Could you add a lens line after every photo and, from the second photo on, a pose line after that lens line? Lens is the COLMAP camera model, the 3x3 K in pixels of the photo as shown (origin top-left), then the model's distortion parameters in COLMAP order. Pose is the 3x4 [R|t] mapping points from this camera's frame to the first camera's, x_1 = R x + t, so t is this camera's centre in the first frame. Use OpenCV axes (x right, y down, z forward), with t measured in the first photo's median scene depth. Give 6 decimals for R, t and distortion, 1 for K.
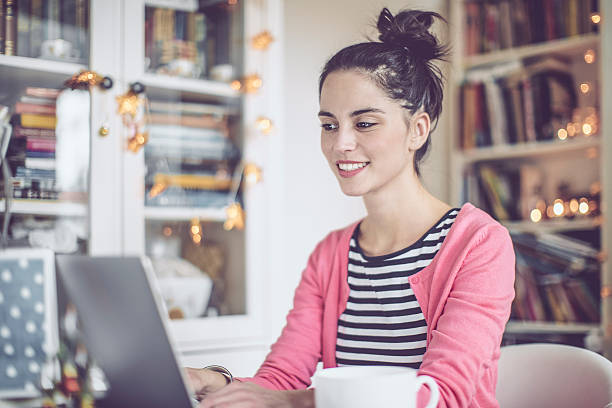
lens RADIAL K [[1040.6, 0, 325.4], [0, 1040.6, 242.8], [0, 0, 1]] dist [-0.045051, 0.078180]
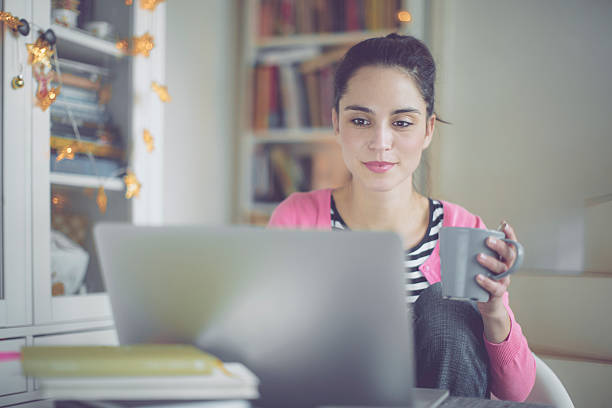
lens RADIAL K [[1033.0, 0, 360.5], [0, 1033.0, 295.6], [0, 0, 1]] dist [-0.001753, -0.013927]
pose [[0.889525, -0.004539, 0.456865, -0.301625], [-0.024902, 0.997983, 0.058399, 0.012503], [-0.456208, -0.063324, 0.887617, 0.064692]]
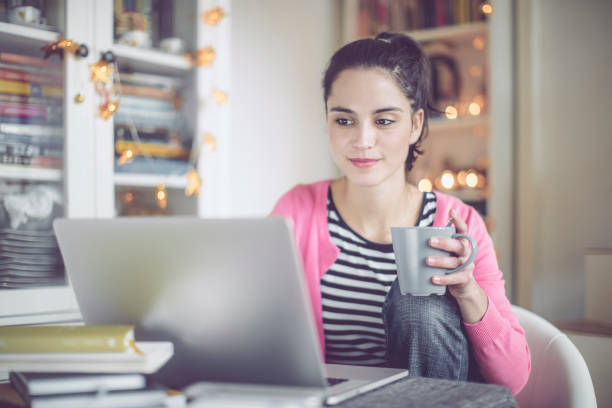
lens RADIAL K [[1009.7, 0, 317.5], [0, 1009.7, 248.8], [0, 0, 1]] dist [0.015603, -0.000327]
pose [[0.975749, -0.002256, 0.218883, -0.171937], [-0.005175, 0.999430, 0.033368, 0.005312], [-0.218833, -0.033692, 0.975180, -0.024572]]
